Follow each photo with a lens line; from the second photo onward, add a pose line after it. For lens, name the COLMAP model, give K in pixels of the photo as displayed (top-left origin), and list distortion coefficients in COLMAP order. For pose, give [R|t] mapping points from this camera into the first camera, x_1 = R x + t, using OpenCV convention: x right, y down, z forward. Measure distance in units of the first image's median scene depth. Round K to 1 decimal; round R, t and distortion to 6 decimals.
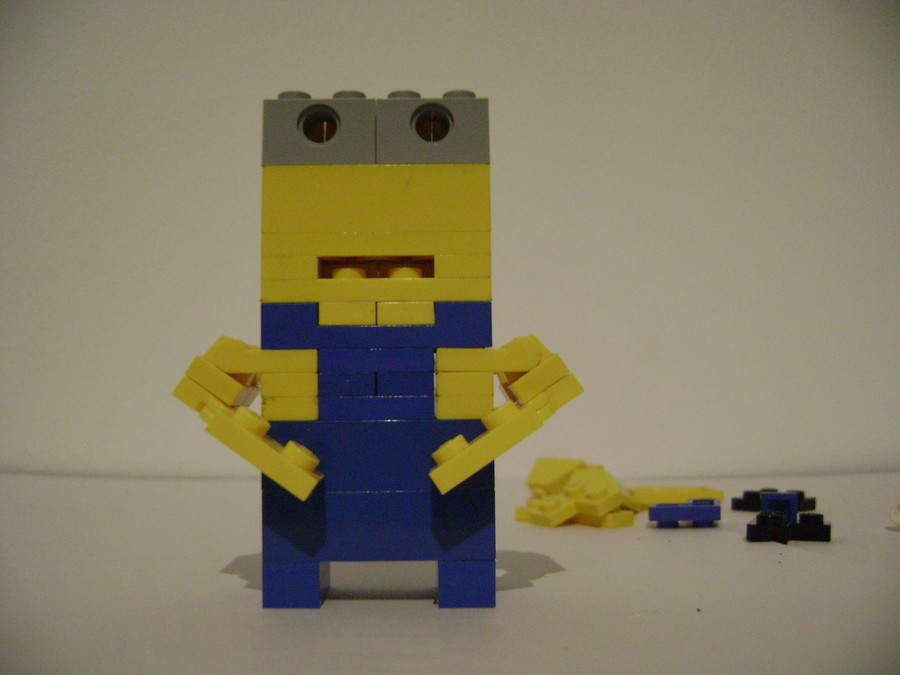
lens RADIAL K [[900.1, 0, 460.1], [0, 900.1, 355.2], [0, 0, 1]] dist [-0.116533, 0.000000]
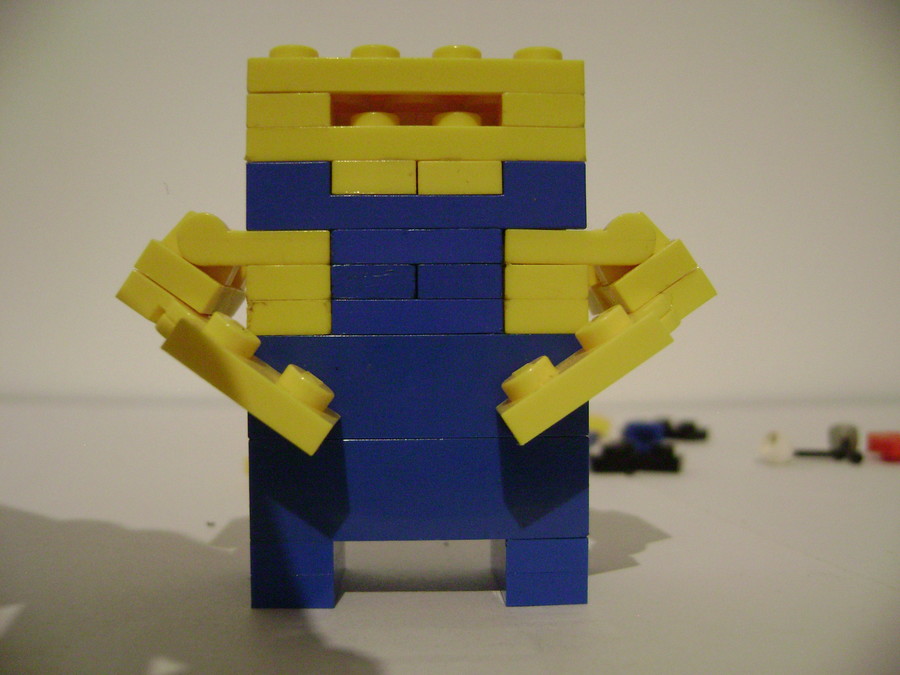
lens RADIAL K [[900.1, 0, 462.1], [0, 900.1, 338.6], [0, 0, 1]] dist [-0.116533, 0.000000]
pose [[0.999885, 0.003320, 0.014809, -0.068634], [-0.004133, 0.998466, 0.055207, 0.037486], [-0.014603, -0.055262, 0.998365, 0.318481]]
